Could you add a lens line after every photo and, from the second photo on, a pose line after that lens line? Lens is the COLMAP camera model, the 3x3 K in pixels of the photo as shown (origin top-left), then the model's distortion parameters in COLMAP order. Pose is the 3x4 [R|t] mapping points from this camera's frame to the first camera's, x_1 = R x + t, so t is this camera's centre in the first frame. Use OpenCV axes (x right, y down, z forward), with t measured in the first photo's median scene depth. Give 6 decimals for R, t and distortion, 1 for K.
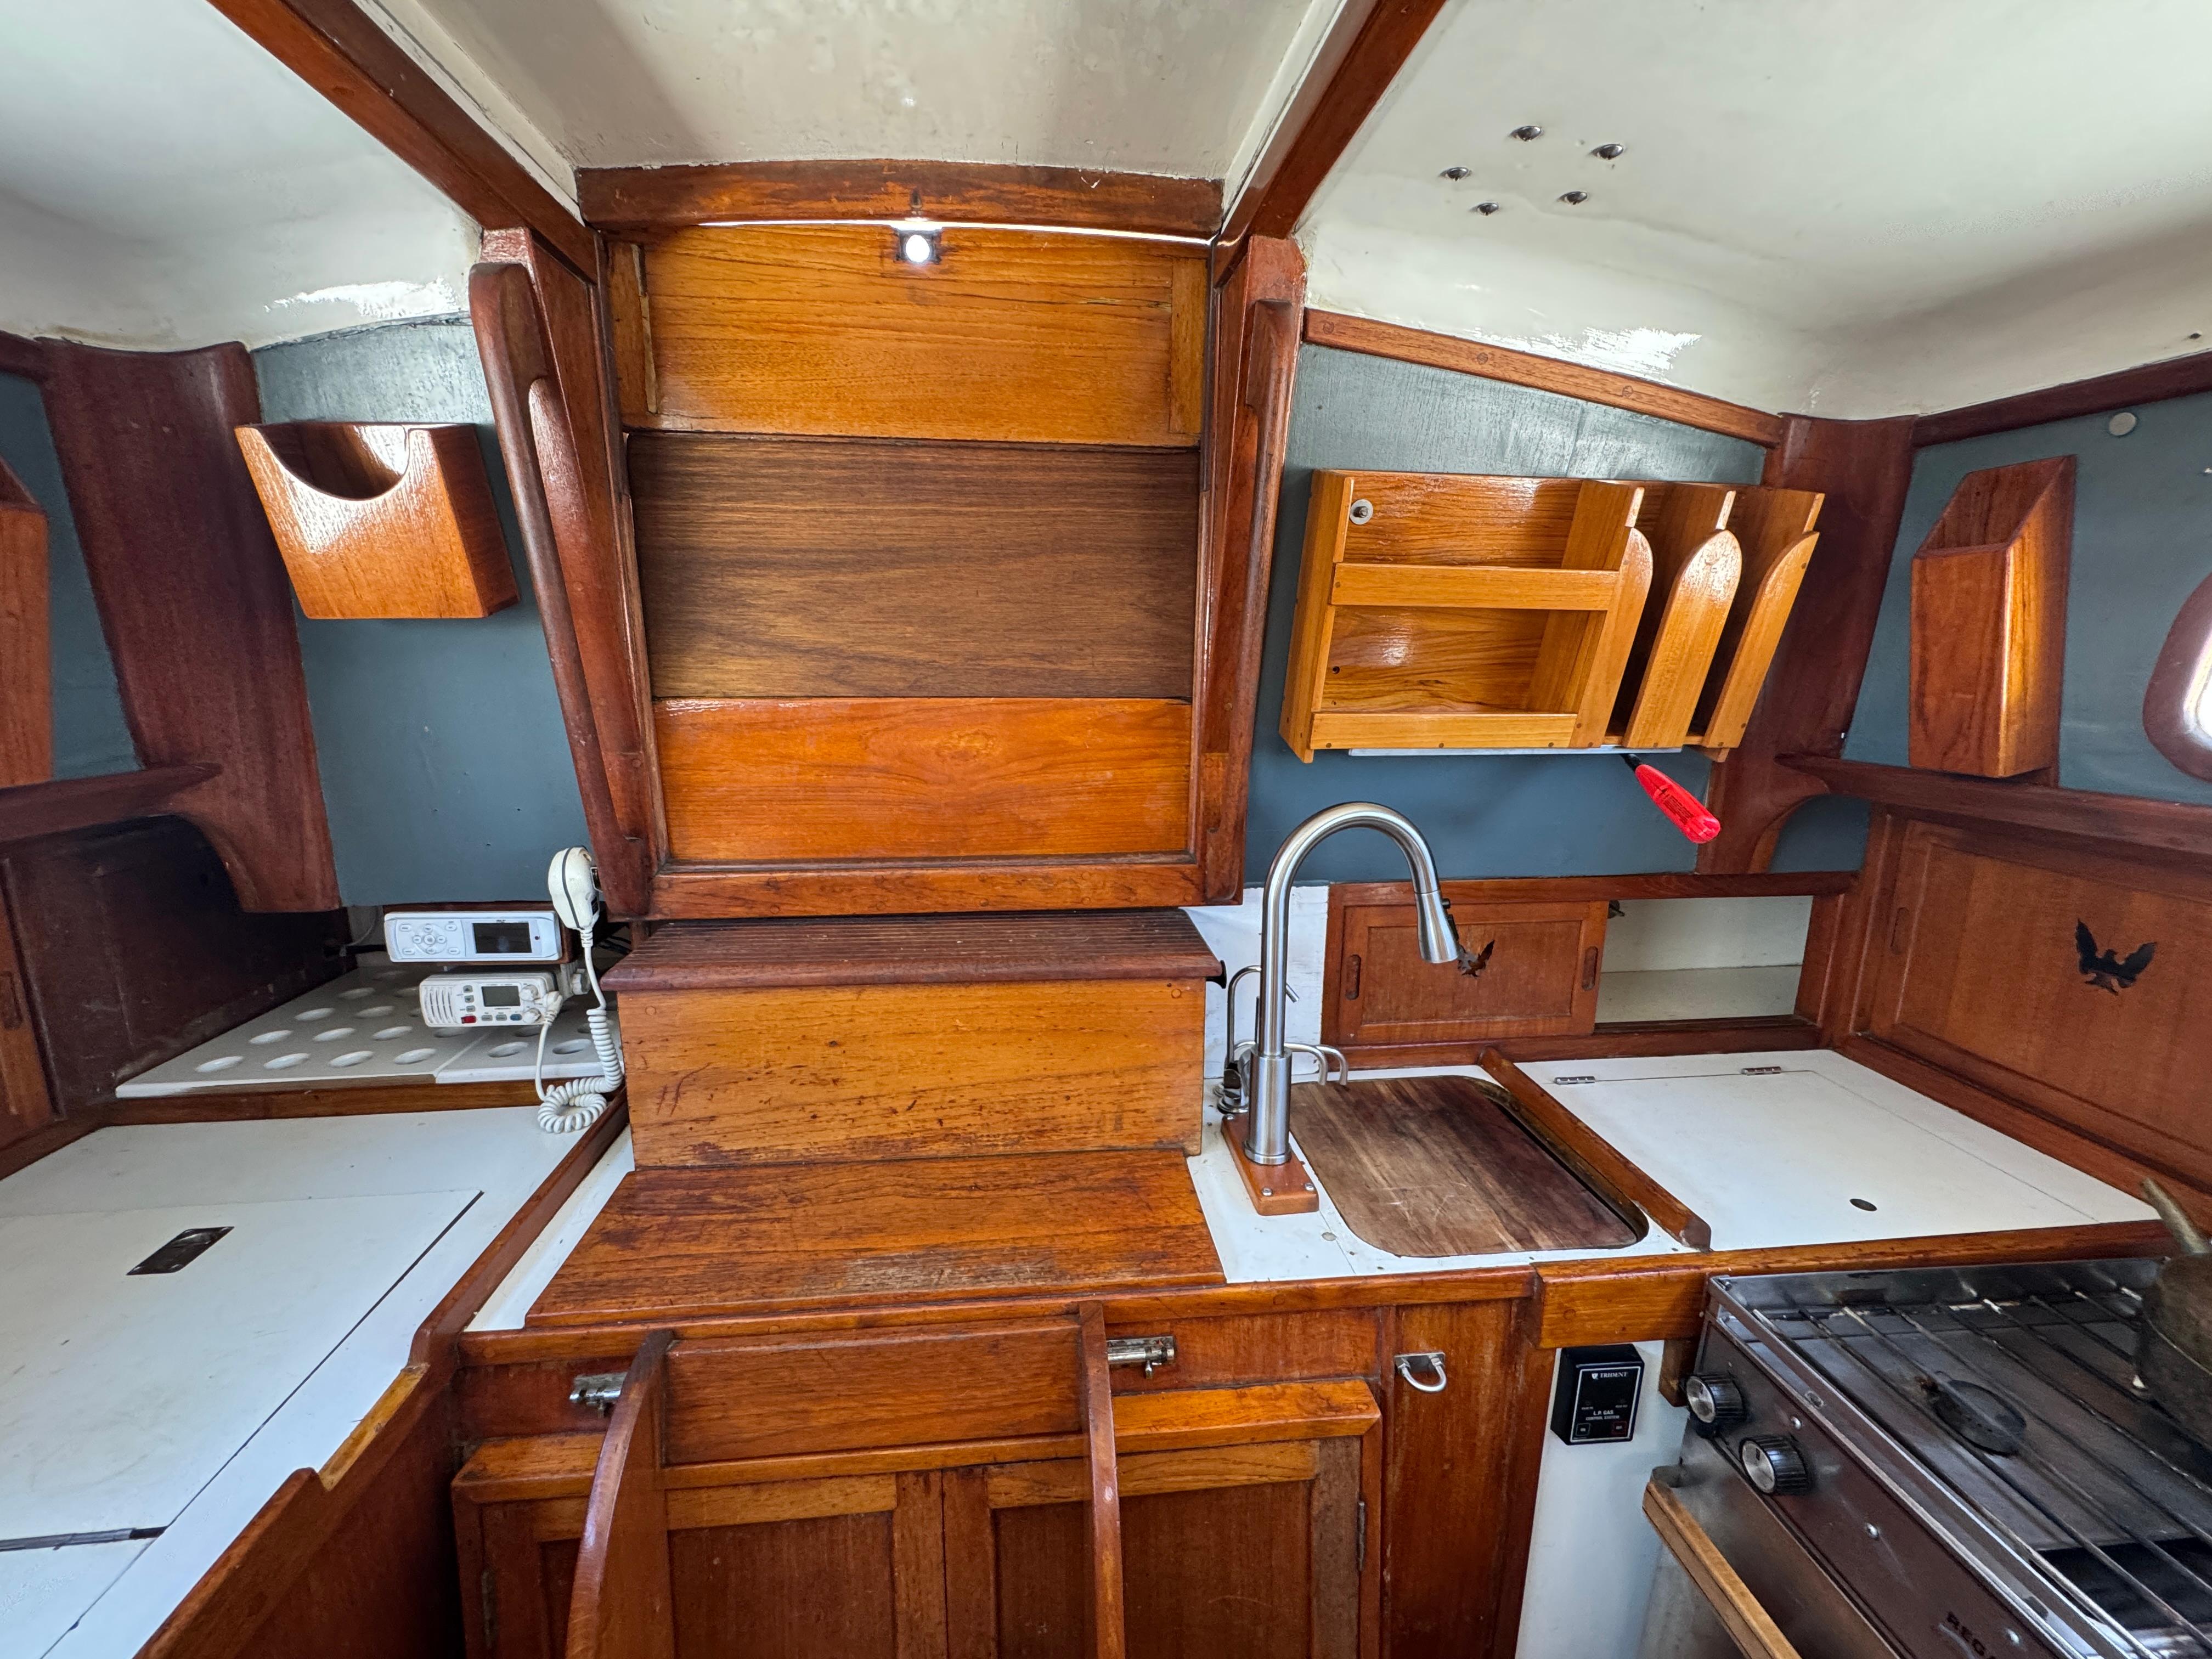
lens RADIAL K [[887.8, 0, 1100.1], [0, 887.8, 825.5], [0, 0, 1]] dist [-0.005619, 0.001028]
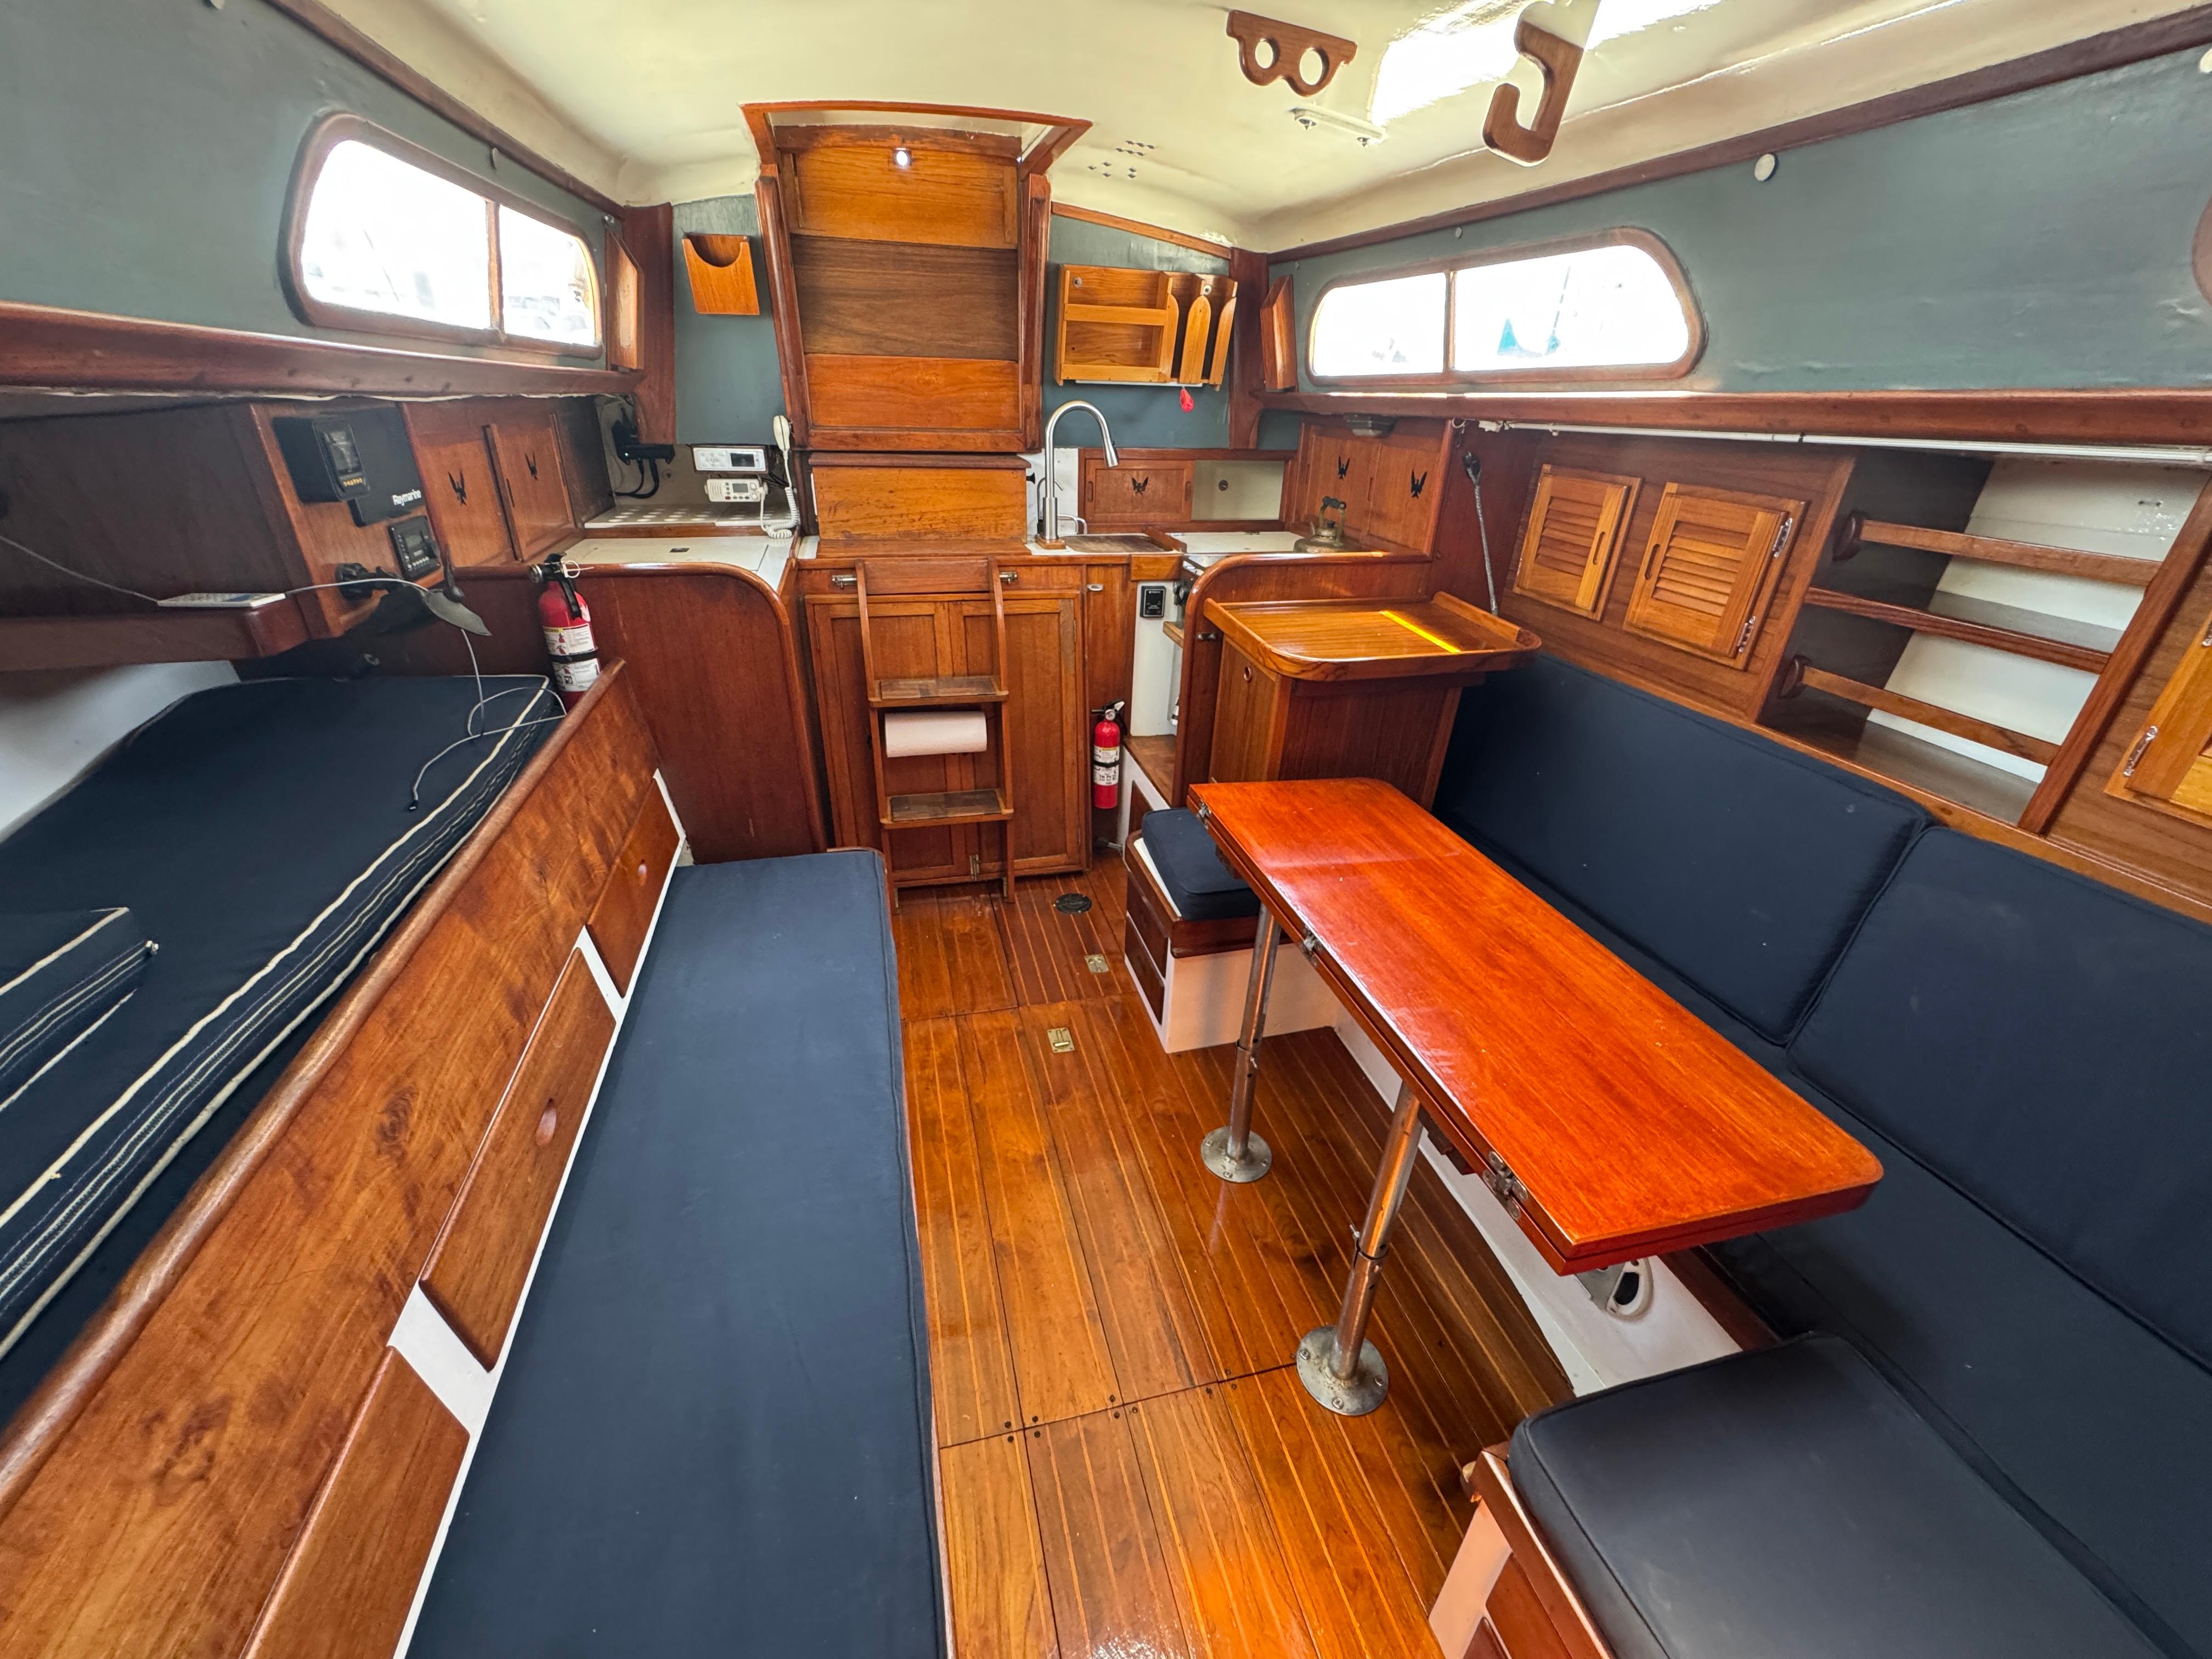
lens RADIAL K [[887.8, 0, 1104.9], [0, 887.8, 831.2], [0, 0, 1]] dist [-0.005619, 0.001028]
pose [[0.987853, -0.051039, 0.146767, -0.098370], [0.009846, 0.963180, 0.268677, 0.508059], [-0.155077, -0.263969, 0.951983, -1.930118]]
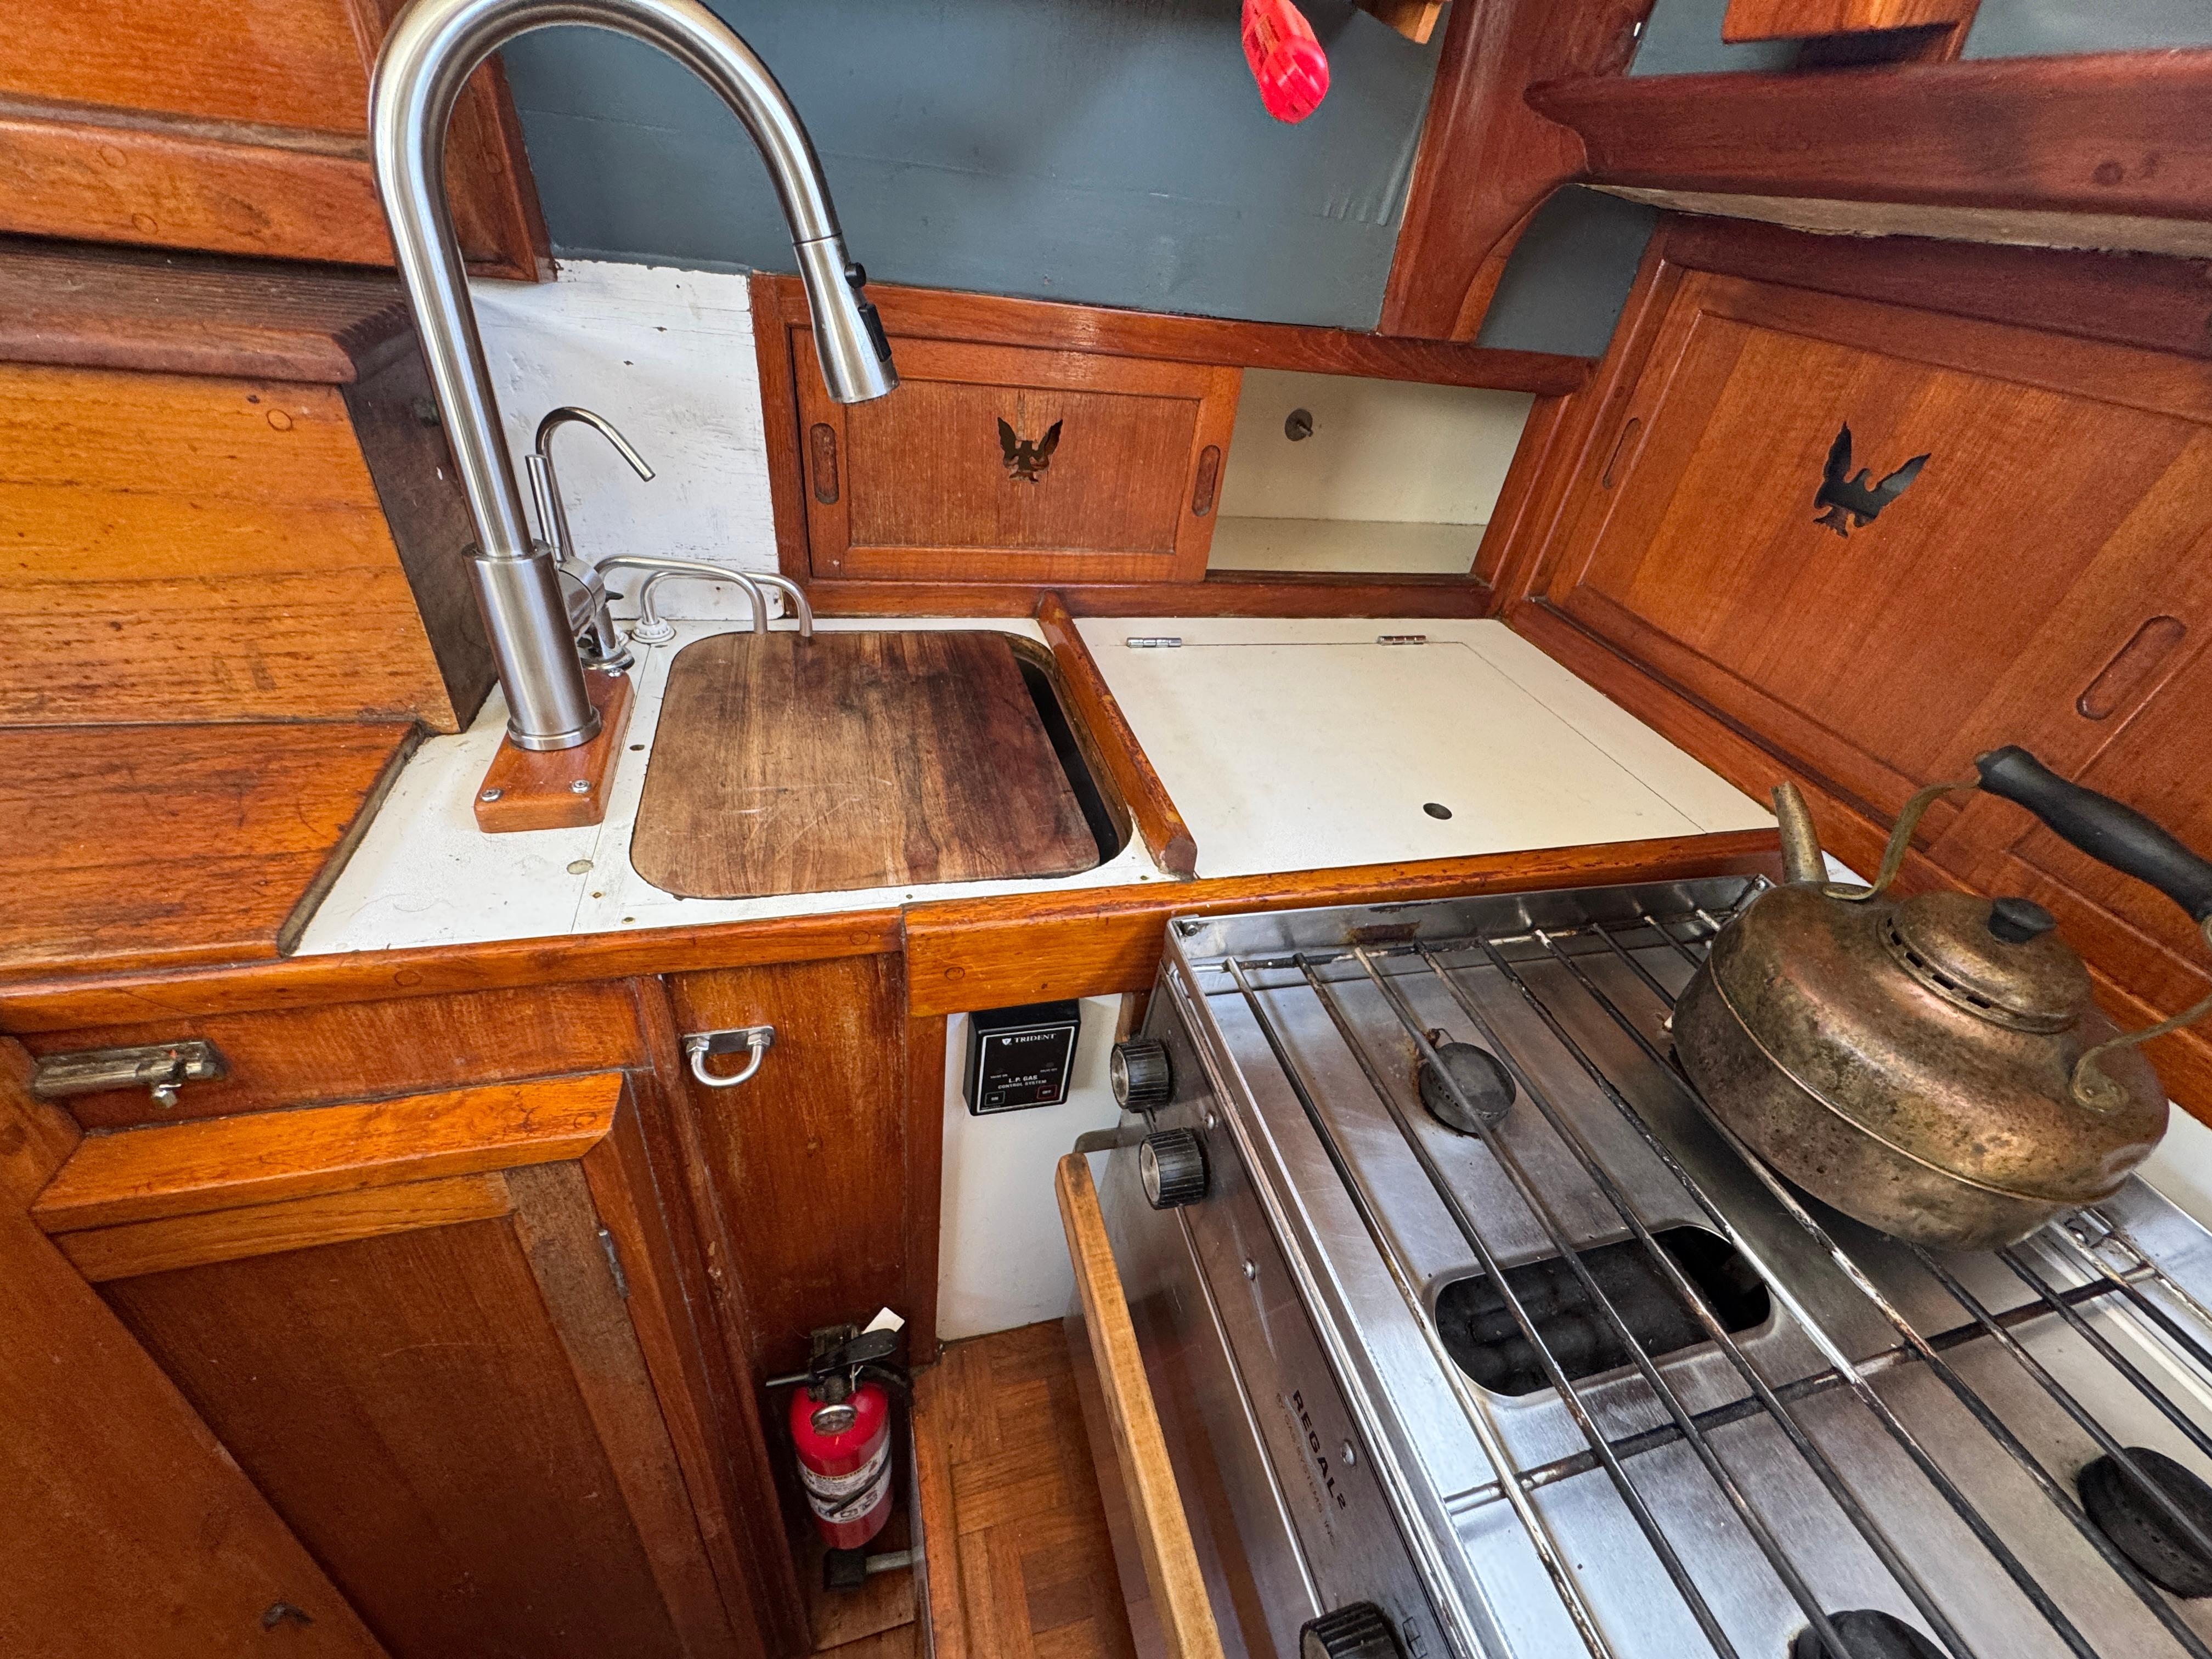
lens RADIAL K [[887.8, 0, 1103.5], [0, 887.8, 827.1], [0, 0, 1]] dist [-0.005619, 0.001028]
pose [[0.979261, -0.008305, 0.202432, 0.425937], [-0.081197, 0.899320, 0.429686, 0.143988], [-0.185620, -0.437211, 0.879995, 0.386755]]
